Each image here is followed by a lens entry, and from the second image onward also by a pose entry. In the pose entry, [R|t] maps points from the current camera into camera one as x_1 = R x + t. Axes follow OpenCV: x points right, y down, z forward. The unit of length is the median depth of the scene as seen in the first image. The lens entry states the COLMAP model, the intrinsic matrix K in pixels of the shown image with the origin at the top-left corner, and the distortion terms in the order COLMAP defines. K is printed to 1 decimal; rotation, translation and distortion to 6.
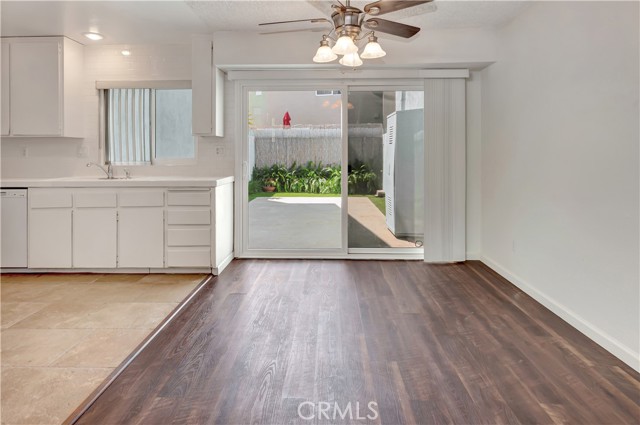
lens RADIAL K [[342.9, 0, 330.7], [0, 342.9, 146.6], [0, 0, 1]] dist [0.005080, 0.001052]
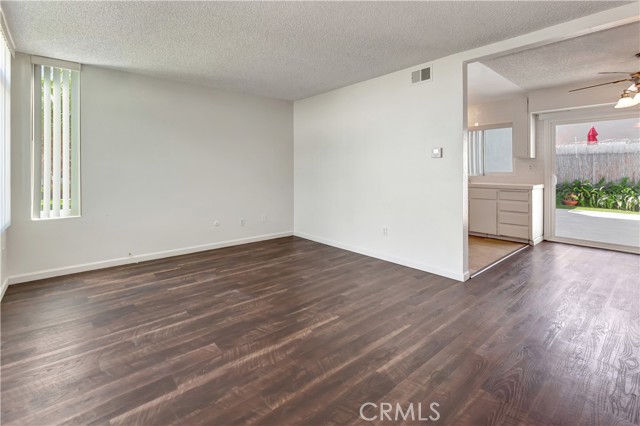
lens RADIAL K [[300.8, 0, 316.2], [0, 300.8, 171.3], [0, 0, 1]] dist [-0.002101, 0.000300]
pose [[0.643216, 0.005309, -0.765666, 0.027890], [0.015288, 0.999688, 0.019775, -0.004009], [0.765532, -0.024426, 0.642934, -0.207022]]
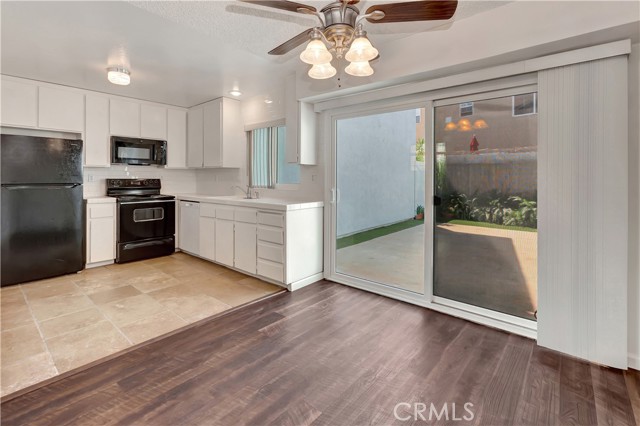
lens RADIAL K [[301.9, 0, 331.1], [0, 301.9, 174.7], [0, 0, 1]] dist [-0.001776, 0.000084]
pose [[0.777727, -0.002268, -0.628598, 0.116578], [0.006018, 0.999975, 0.003839, -0.000316], [0.628574, -0.006768, 0.777721, 0.102046]]
